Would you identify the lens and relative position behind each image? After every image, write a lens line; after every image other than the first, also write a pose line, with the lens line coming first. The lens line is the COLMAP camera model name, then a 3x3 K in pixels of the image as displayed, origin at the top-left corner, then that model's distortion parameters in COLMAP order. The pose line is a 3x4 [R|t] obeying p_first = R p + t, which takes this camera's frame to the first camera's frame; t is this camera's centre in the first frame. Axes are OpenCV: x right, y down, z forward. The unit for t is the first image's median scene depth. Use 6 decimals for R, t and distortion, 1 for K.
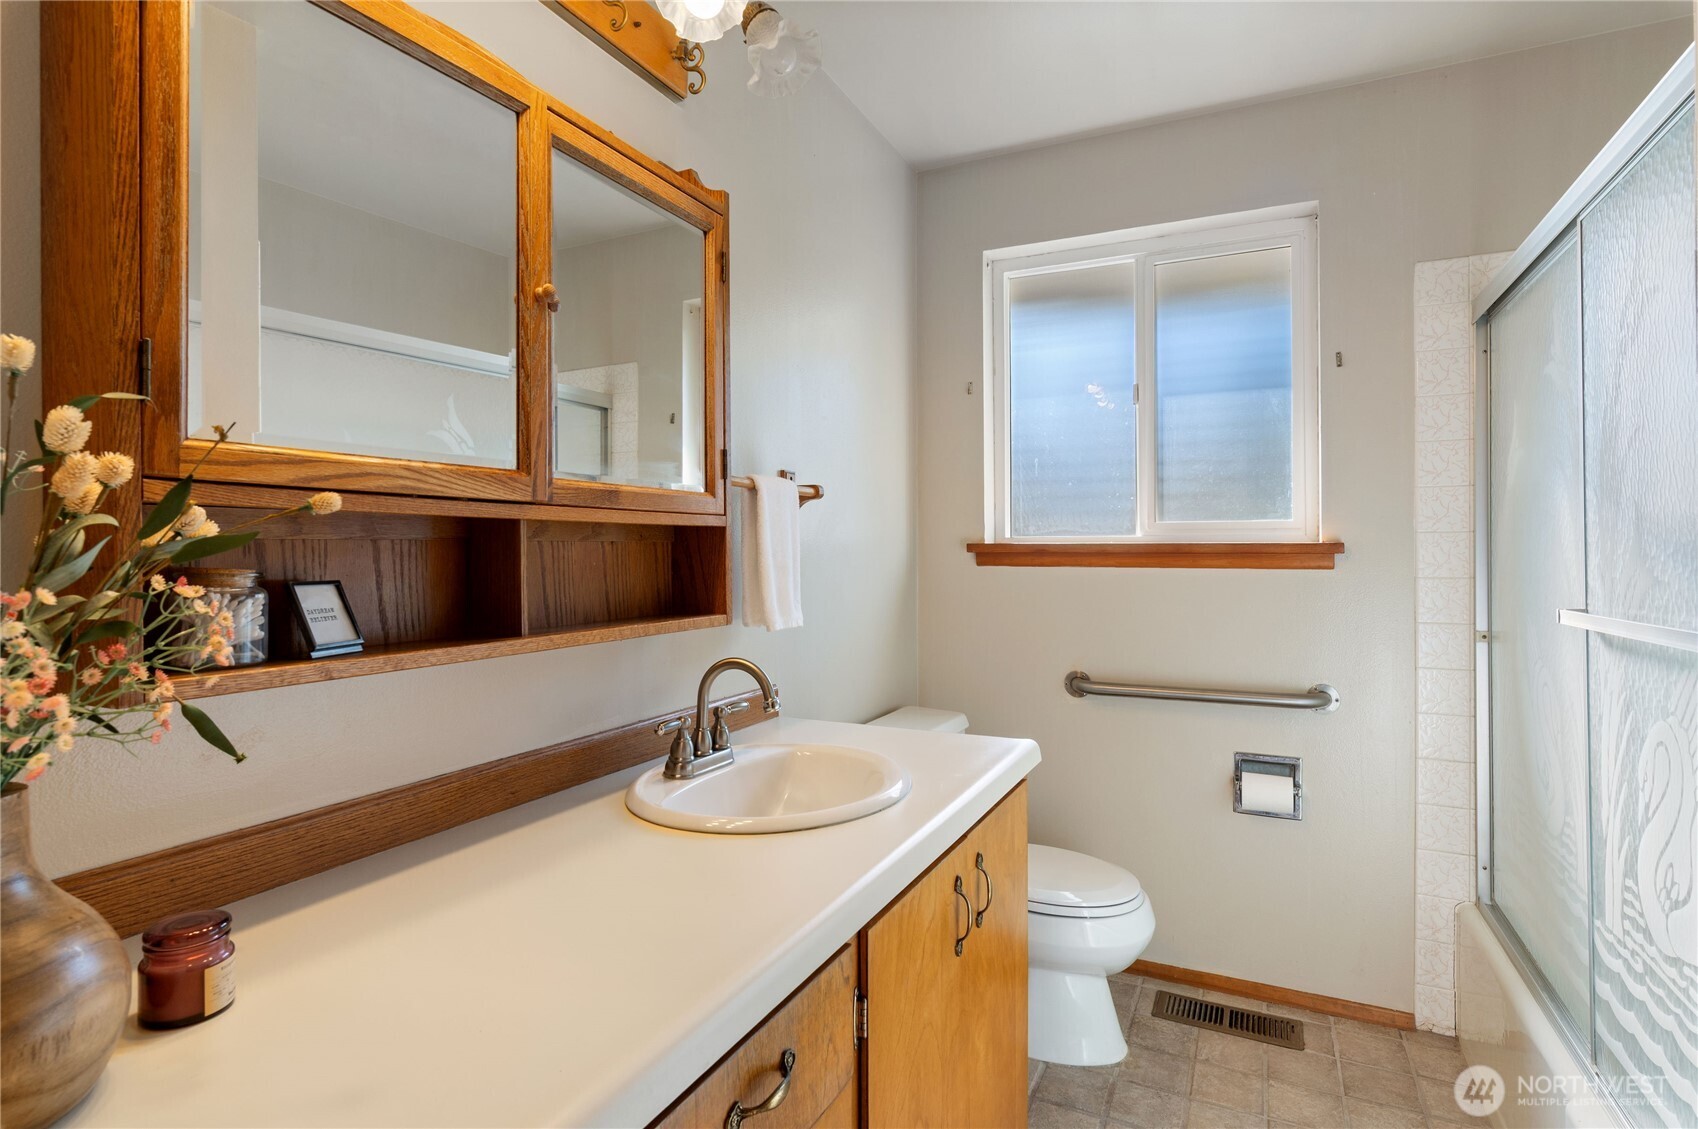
lens RADIAL K [[876.3, 0, 844.1], [0, 876.3, 531.9], [0, 0, 1]] dist [0.000866, 0.000269]
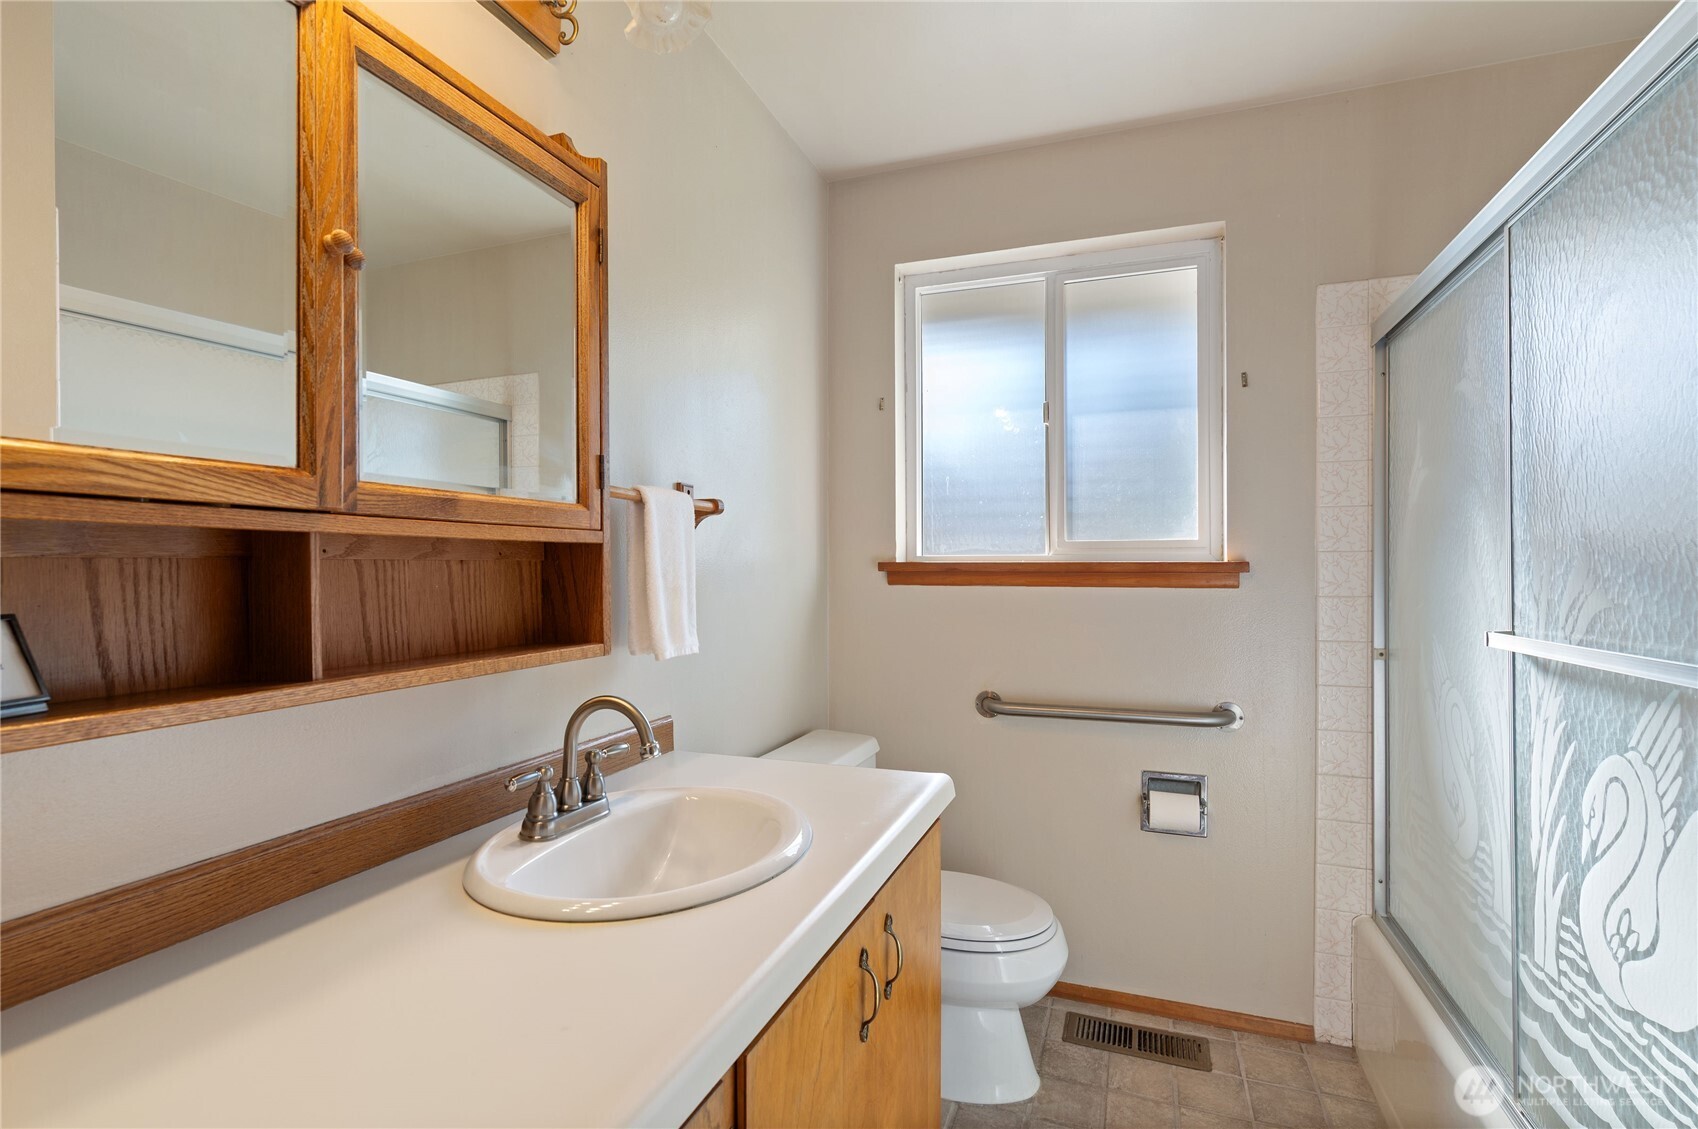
lens RADIAL K [[849.6, 0, 845.4], [0, 849.6, 548.9], [0, 0, 1]] dist [0.001677, -0.000526]
pose [[0.995097, 0.002269, 0.098883, 0.022682], [-0.002088, 0.999996, -0.001931, 0.000670], [-0.098887, 0.001715, 0.995097, 0.133736]]
